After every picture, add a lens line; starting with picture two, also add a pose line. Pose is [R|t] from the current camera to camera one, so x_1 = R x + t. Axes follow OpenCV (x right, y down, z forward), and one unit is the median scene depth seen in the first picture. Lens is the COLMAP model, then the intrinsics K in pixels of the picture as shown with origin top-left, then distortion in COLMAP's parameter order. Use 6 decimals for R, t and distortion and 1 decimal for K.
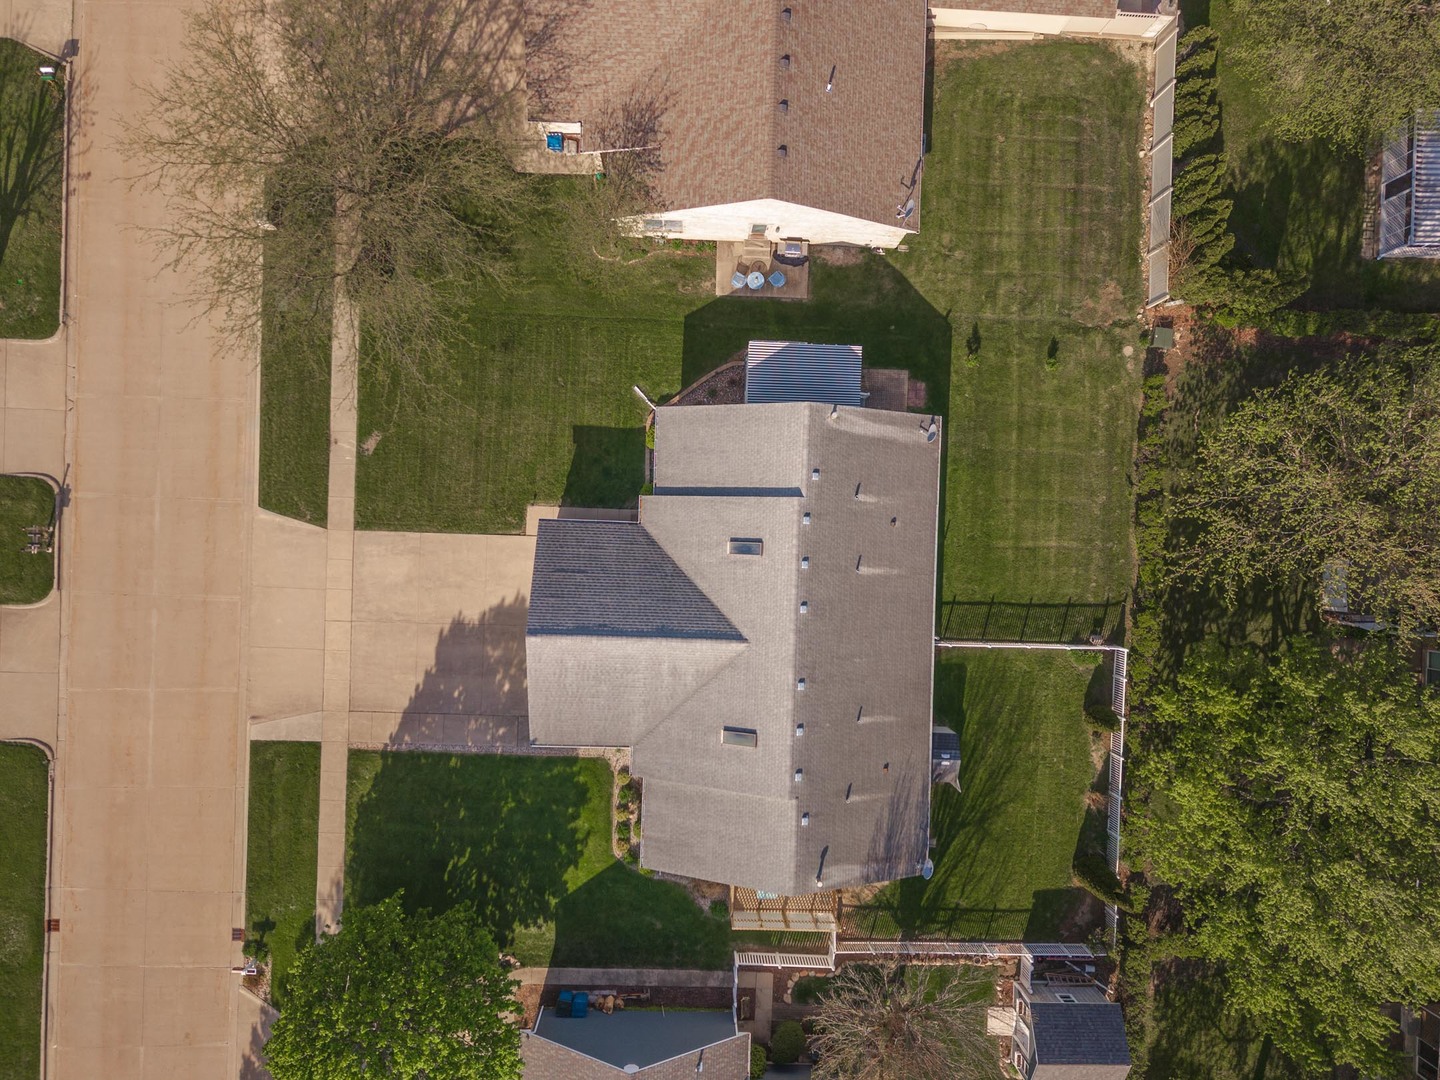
lens RADIAL K [[975.8, 0, 720.0], [0, 975.8, 540.0], [0, 0, 1]] dist [0.013041, -0.009154]
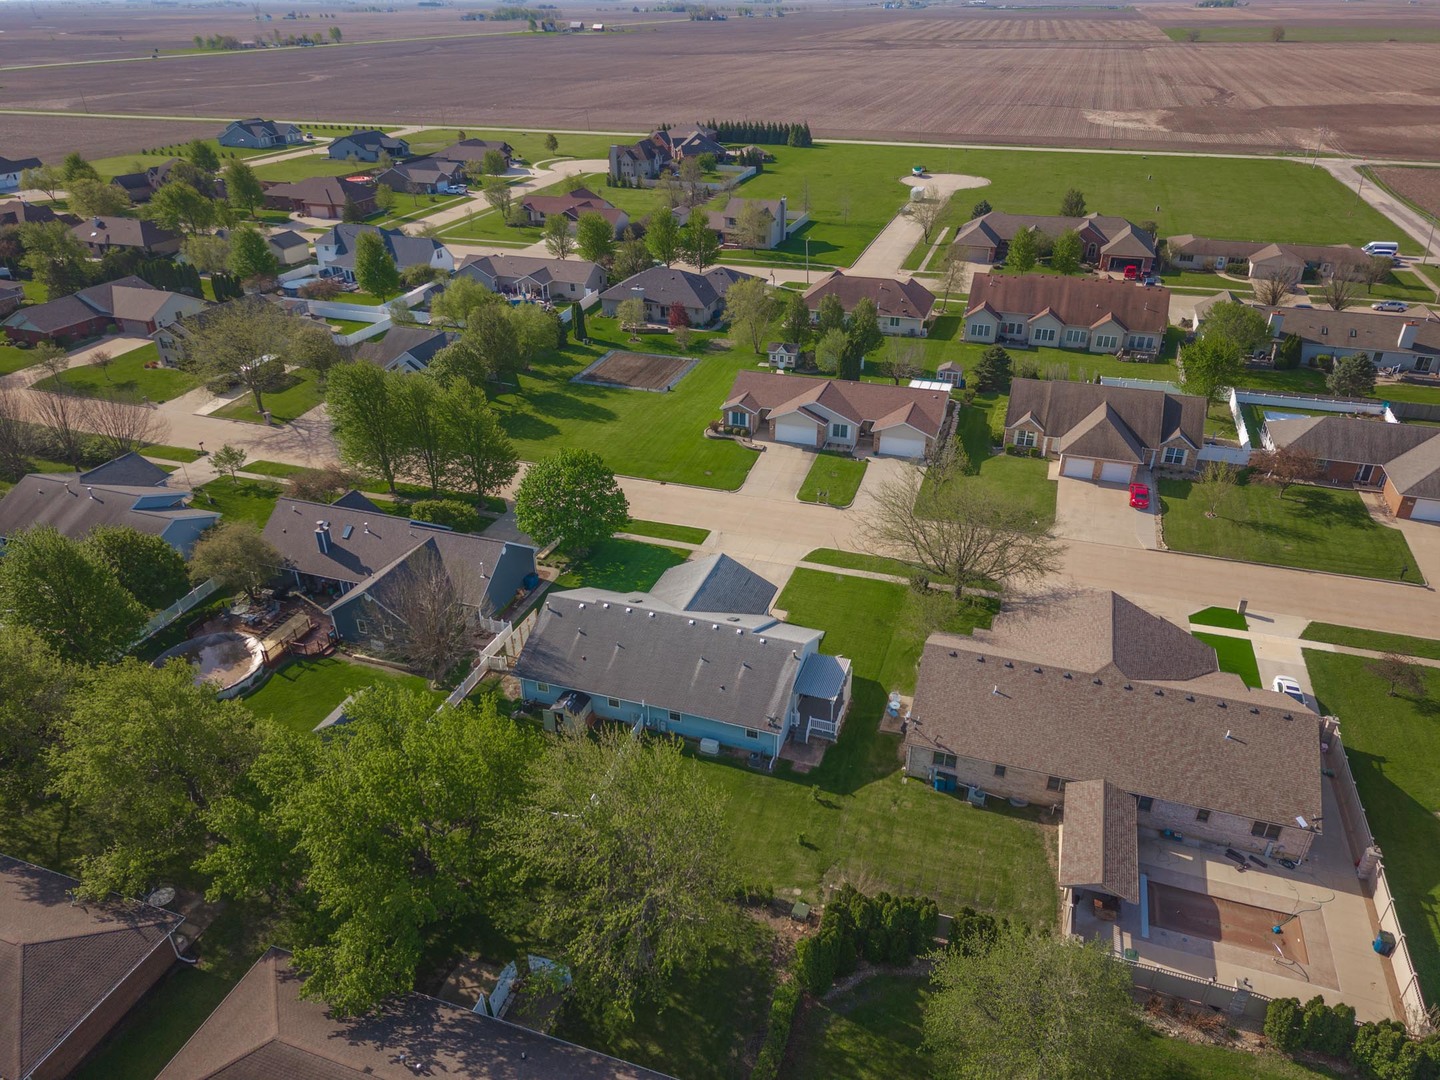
lens RADIAL K [[975.8, 0, 720.0], [0, 975.8, 540.0], [0, 0, 1]] dist [0.013041, -0.009154]
pose [[-0.291725, 0.438981, -0.849819, 1.326130], [-0.956495, -0.130450, 0.260960, -0.370797], [0.003697, 0.888976, 0.457939, 0.046081]]
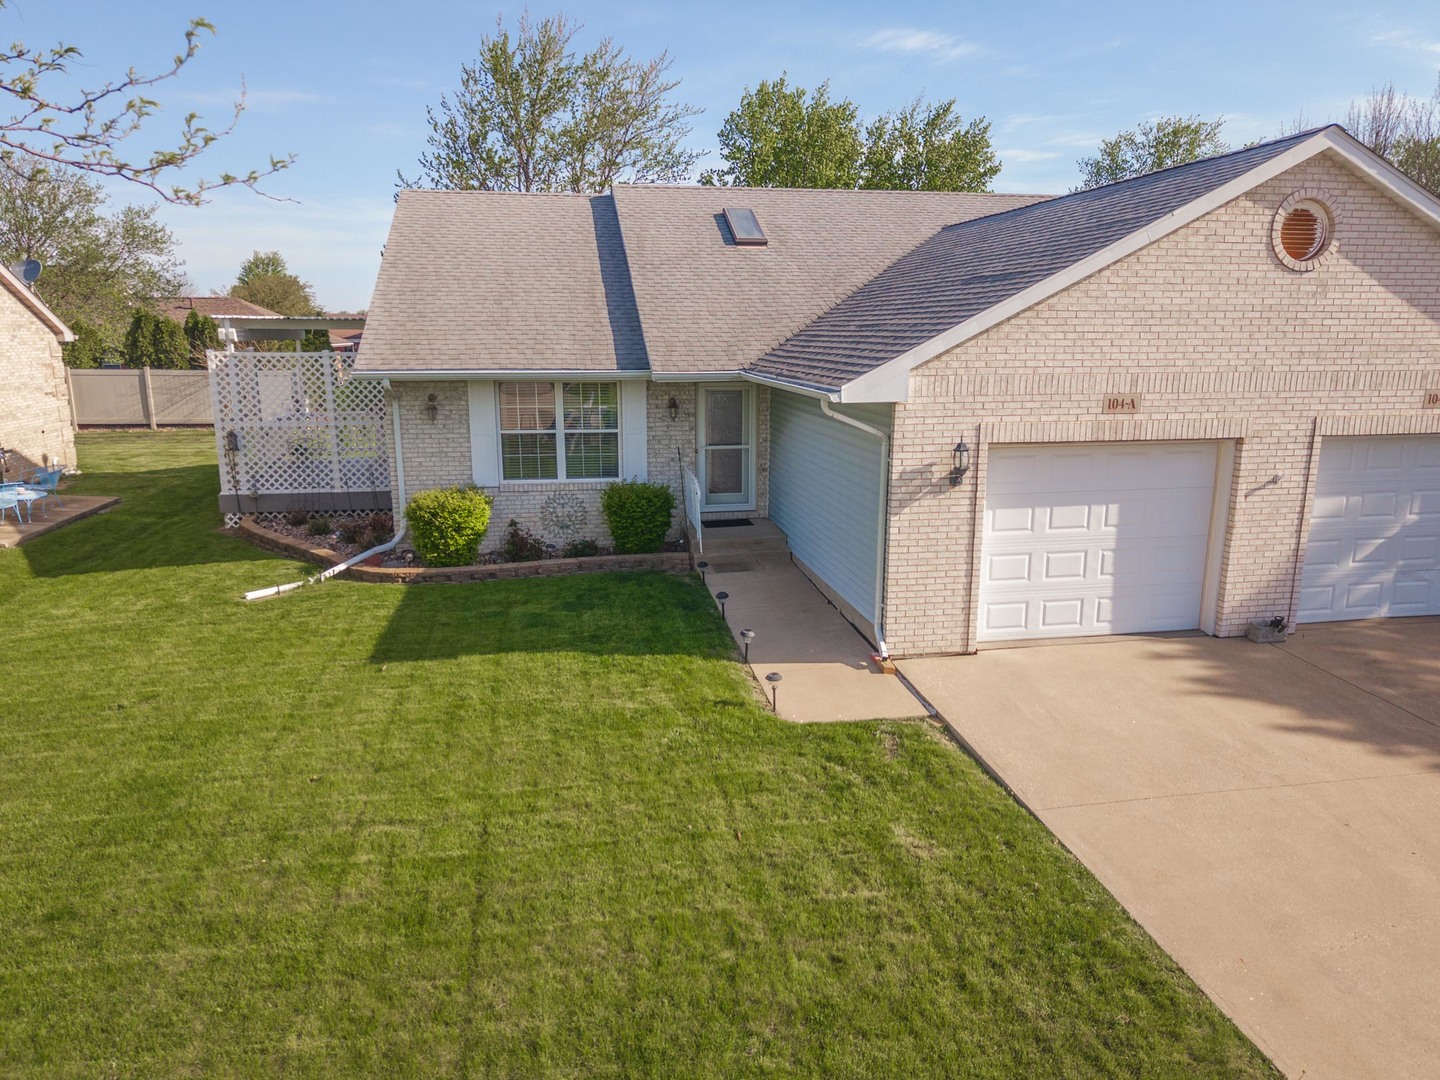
lens RADIAL K [[975.8, 0, 720.0], [0, 975.8, 540.0], [0, 0, 1]] dist [0.013041, -0.009154]
pose [[-0.212801, -0.232099, 0.949129, -0.367248], [0.976988, -0.036129, 0.210212, -0.086057], [-0.014499, 0.972021, 0.234447, 0.920371]]
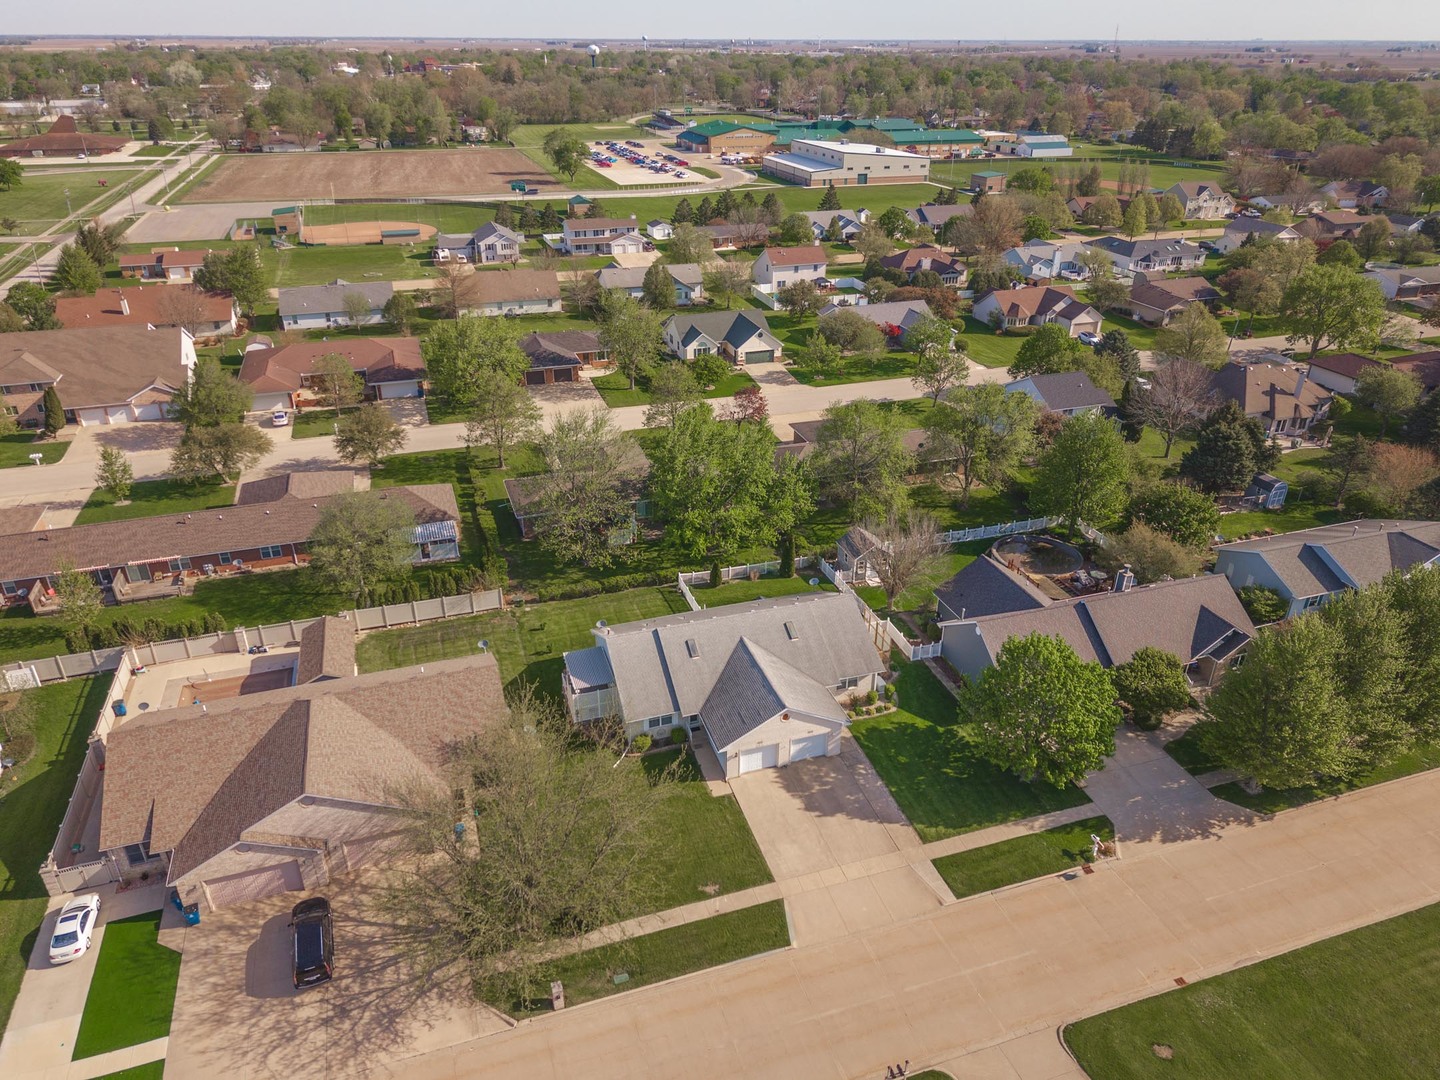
lens RADIAL K [[975.8, 0, 720.0], [0, 975.8, 540.0], [0, 0, 1]] dist [0.013041, -0.009154]
pose [[-0.346458, -0.459239, 0.817965, -1.211311], [0.937919, -0.154184, 0.310701, -0.417224], [-0.016569, 0.874830, 0.484147, -0.035064]]
